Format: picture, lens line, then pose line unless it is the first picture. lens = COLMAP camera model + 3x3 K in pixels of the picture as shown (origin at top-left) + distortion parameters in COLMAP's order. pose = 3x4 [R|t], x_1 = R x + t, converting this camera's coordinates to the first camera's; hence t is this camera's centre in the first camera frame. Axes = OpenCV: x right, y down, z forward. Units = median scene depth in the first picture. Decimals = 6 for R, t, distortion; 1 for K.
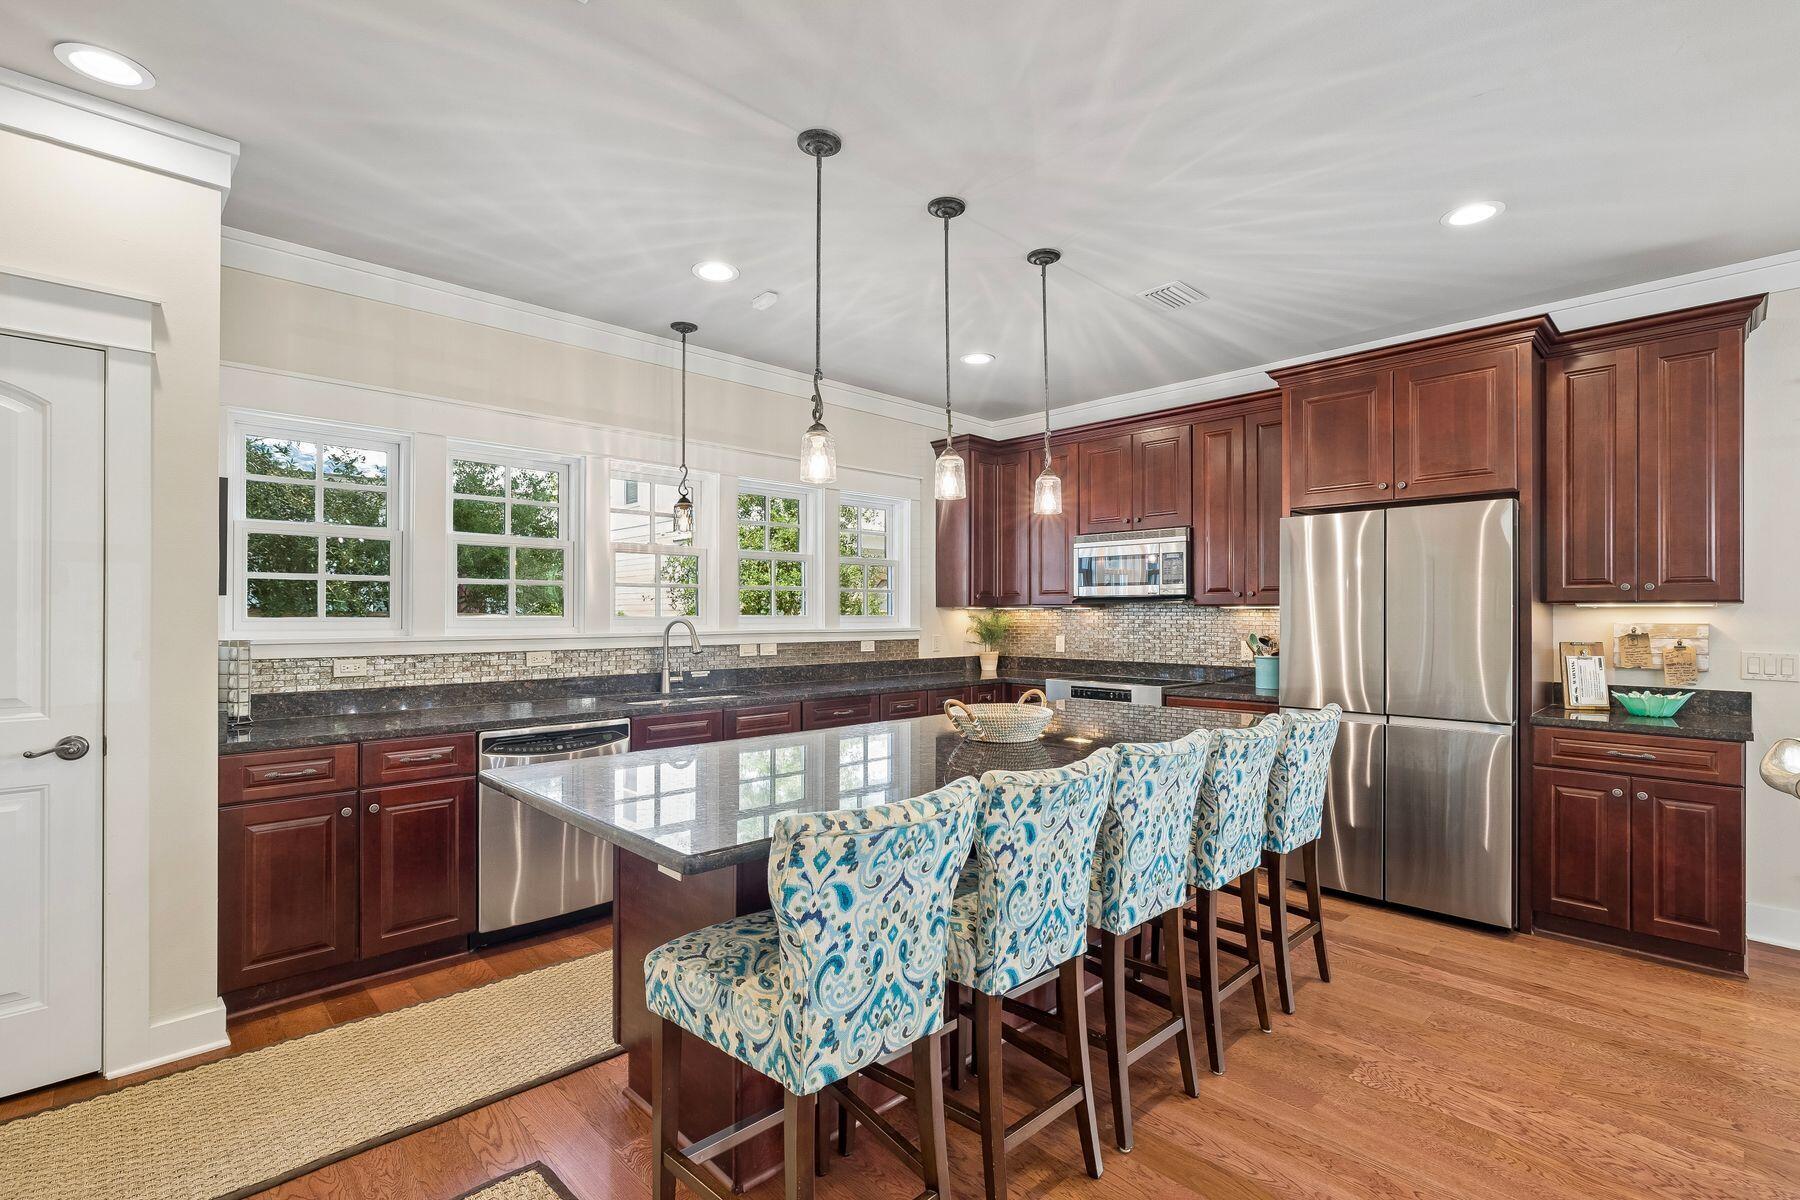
lens RADIAL K [[830.7, 0, 897.4], [0, 830.7, 609.6], [0, 0, 1]] dist [-0.002573, 0.000653]
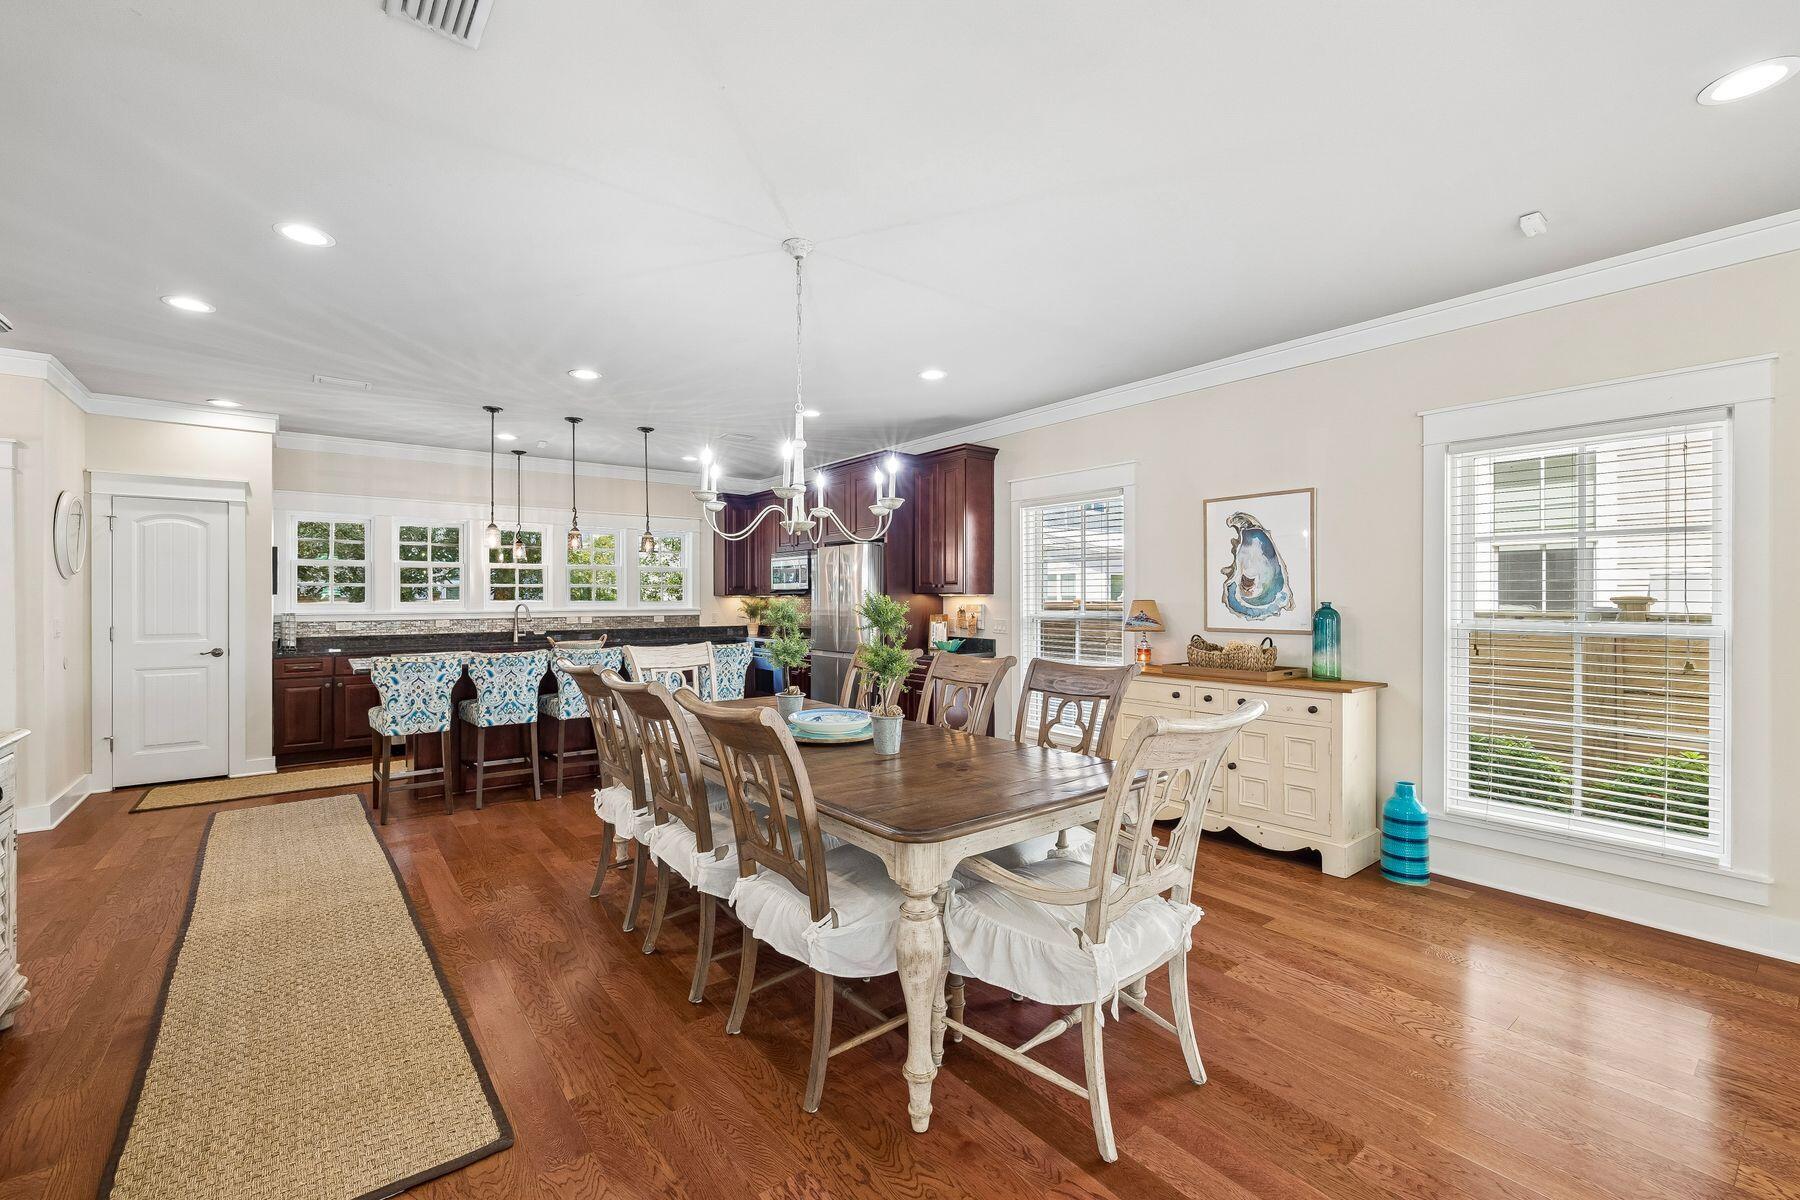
lens RADIAL K [[761.0, 0, 886.5], [0, 761.0, 593.2], [0, 0, 1]] dist [0.001000, -0.000883]
pose [[0.993518, -0.002803, -0.113644, 0.951448], [0.002540, 0.999994, -0.002458, -0.006964], [0.113650, 0.002154, 0.993519, -0.794644]]
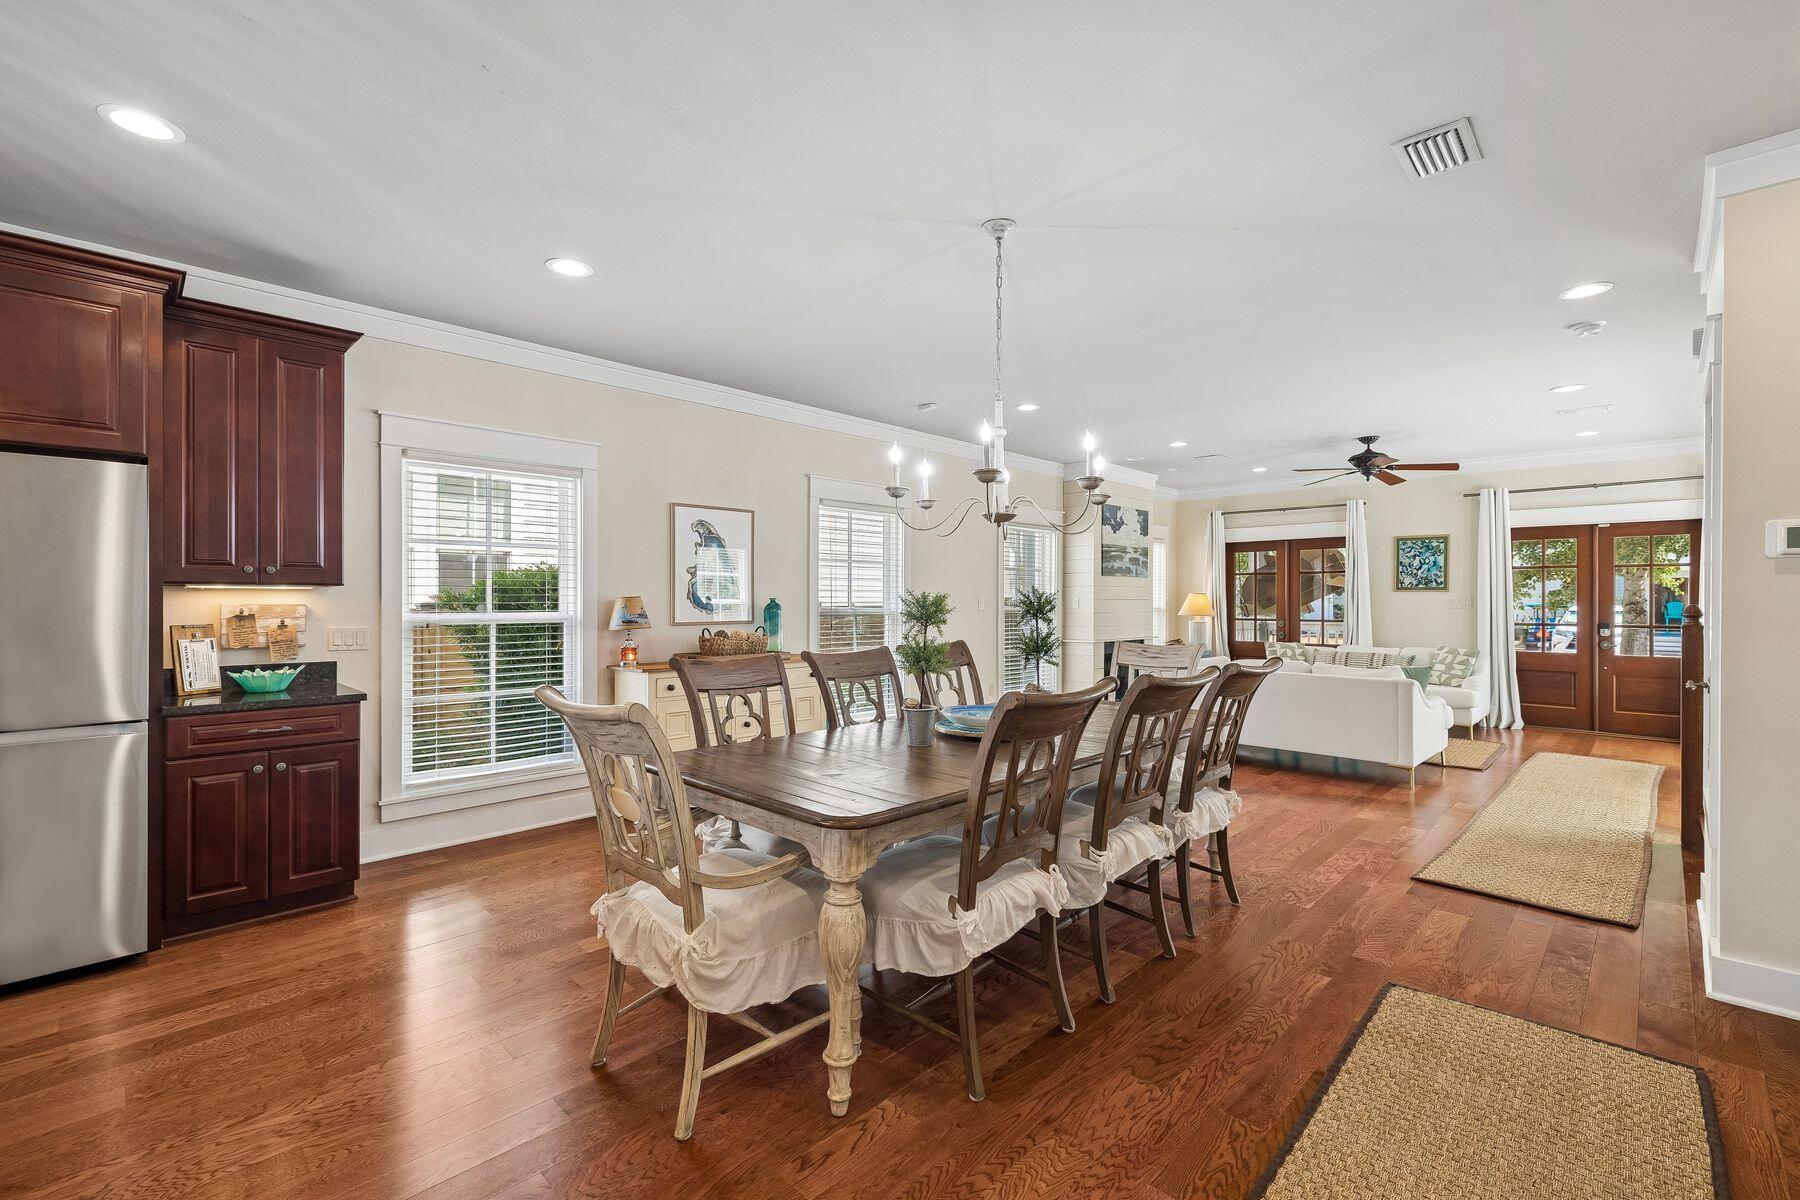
lens RADIAL K [[761.0, 0, 927.2], [0, 761.0, 595.5], [0, 0, 1]] dist [0.001000, -0.000883]
pose [[-0.049899, 0.002386, 0.998751, -0.104657], [-0.006036, 0.999978, -0.002690, 0.002742], [-0.998736, -0.006163, -0.049884, 0.198741]]
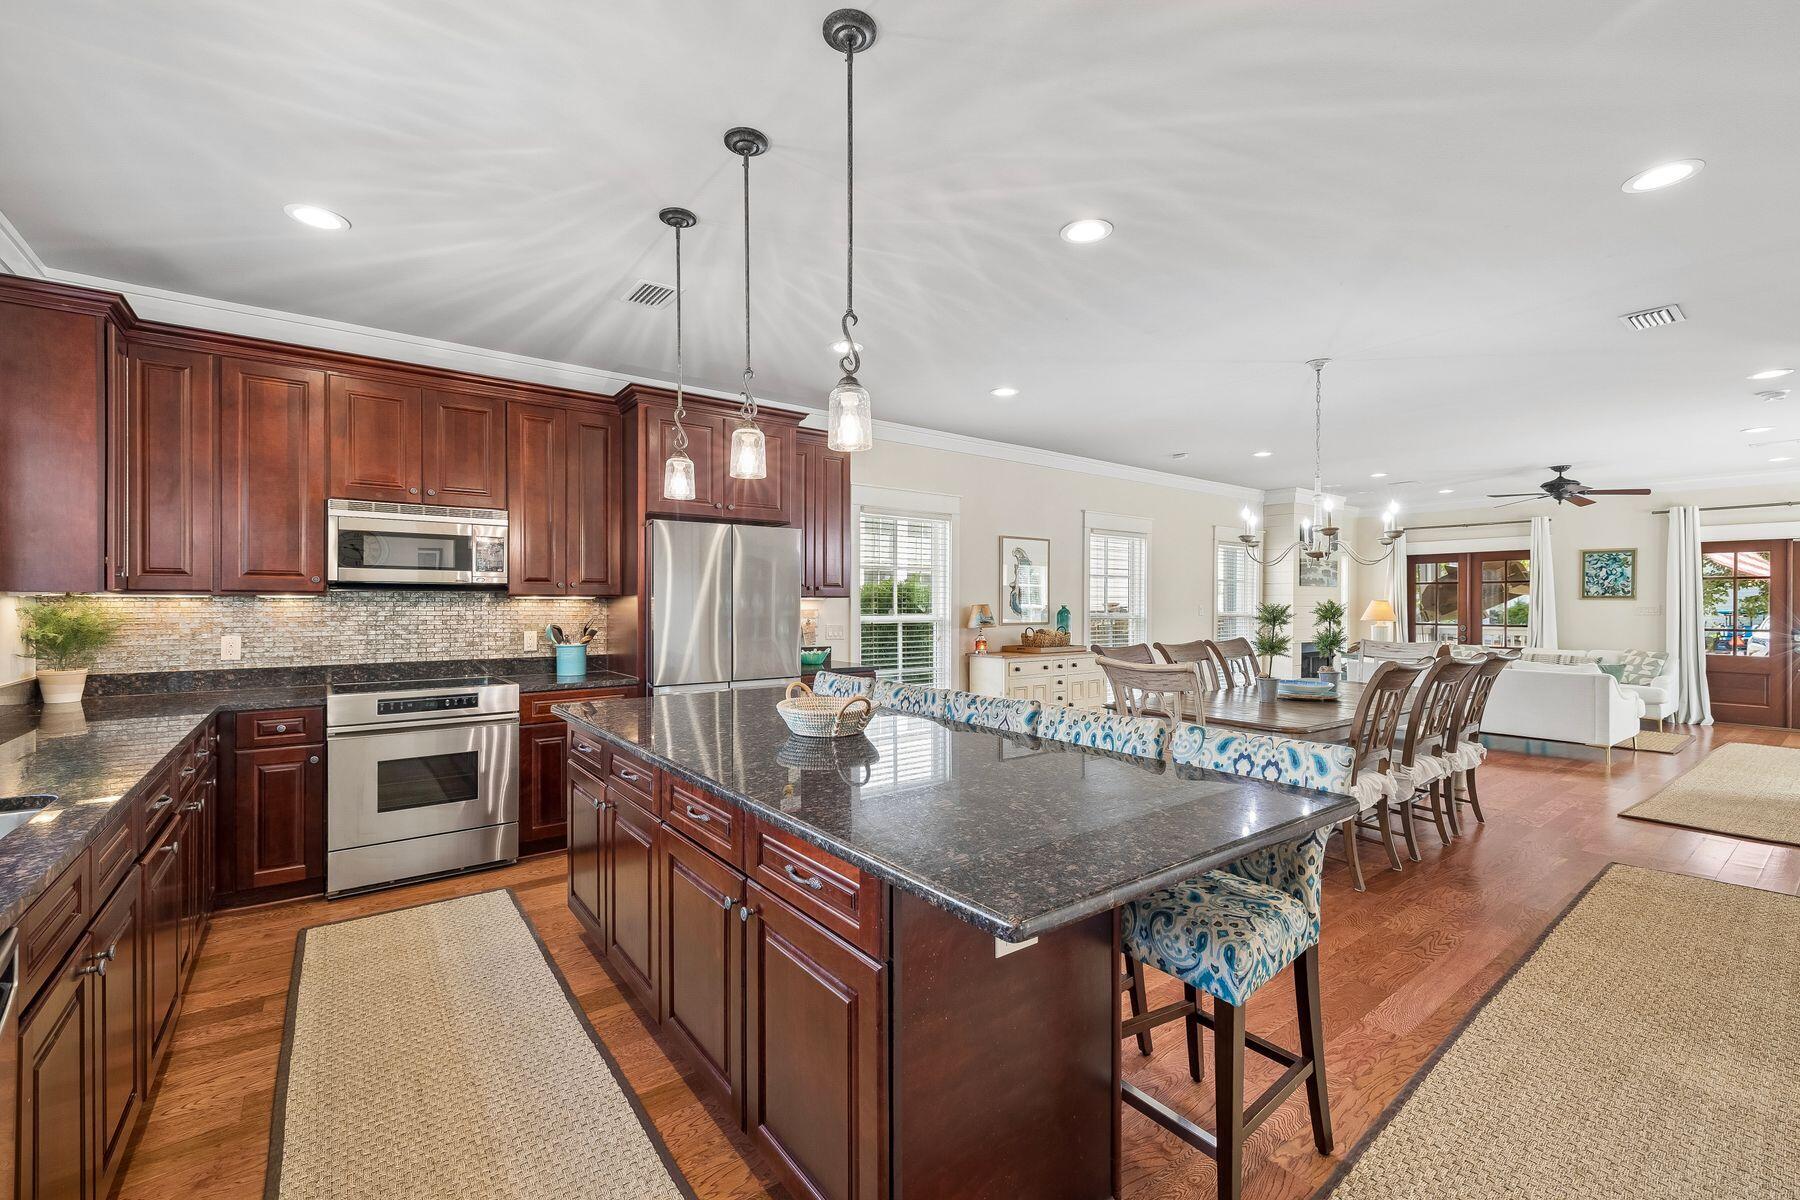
lens RADIAL K [[761.0, 0, 904.5], [0, 761.0, 601.8], [0, 0, 1]] dist [0.001000, -0.000883]
pose [[0.101135, -0.001671, 0.994871, -0.634185], [-0.008050, 0.999964, 0.002498, -0.004901], [-0.994840, -0.008261, 0.101118, 0.661003]]
